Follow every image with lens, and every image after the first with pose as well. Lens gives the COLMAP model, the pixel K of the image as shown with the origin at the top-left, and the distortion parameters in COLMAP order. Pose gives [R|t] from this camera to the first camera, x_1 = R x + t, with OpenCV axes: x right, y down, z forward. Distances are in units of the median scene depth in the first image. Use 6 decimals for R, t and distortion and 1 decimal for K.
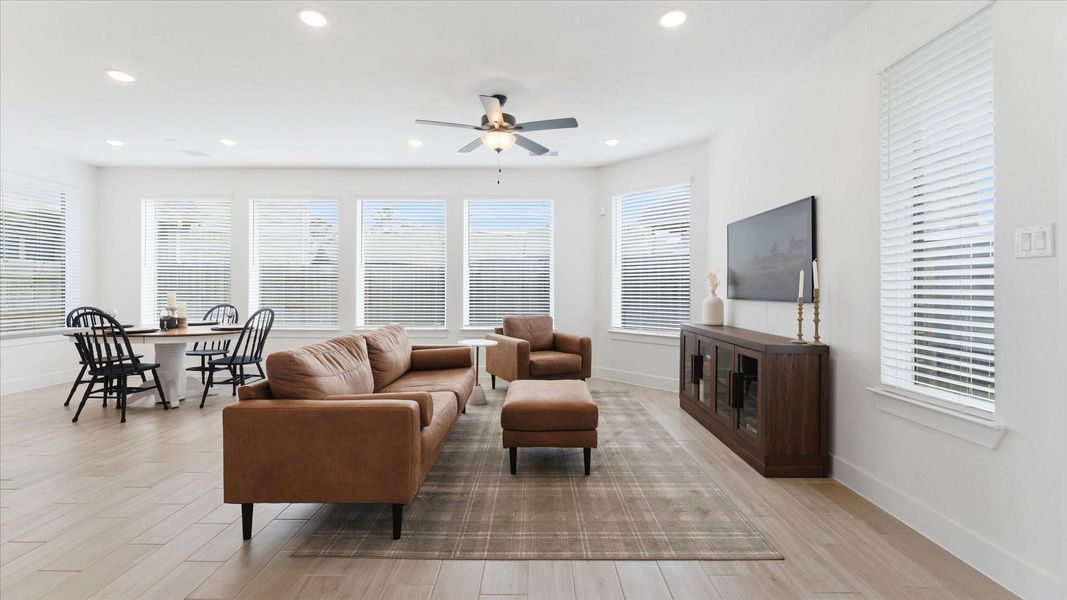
lens RADIAL K [[428.1, 0, 529.7], [0, 428.1, 287.9], [0, 0, 1]] dist [-0.000484, 0.000260]
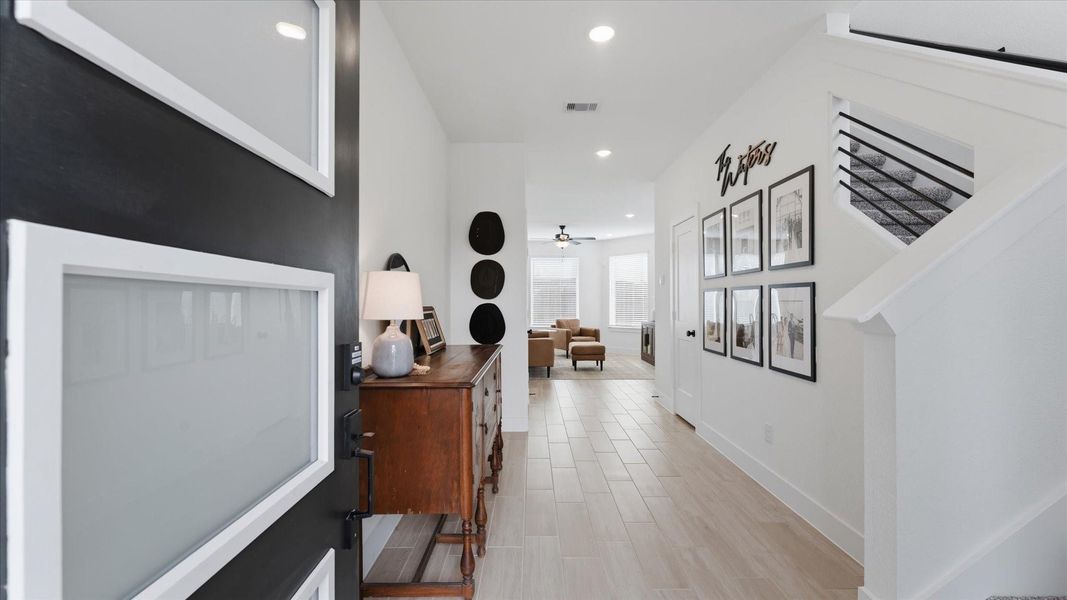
lens RADIAL K [[428.1, 0, 527.4], [0, 428.1, 301.8], [0, 0, 1]] dist [-0.000484, 0.000260]
pose [[0.999995, -0.003276, -0.000505, -0.301929], [0.003275, 0.999992, -0.002133, -0.015515], [0.000512, 0.002131, 0.999998, -1.571914]]
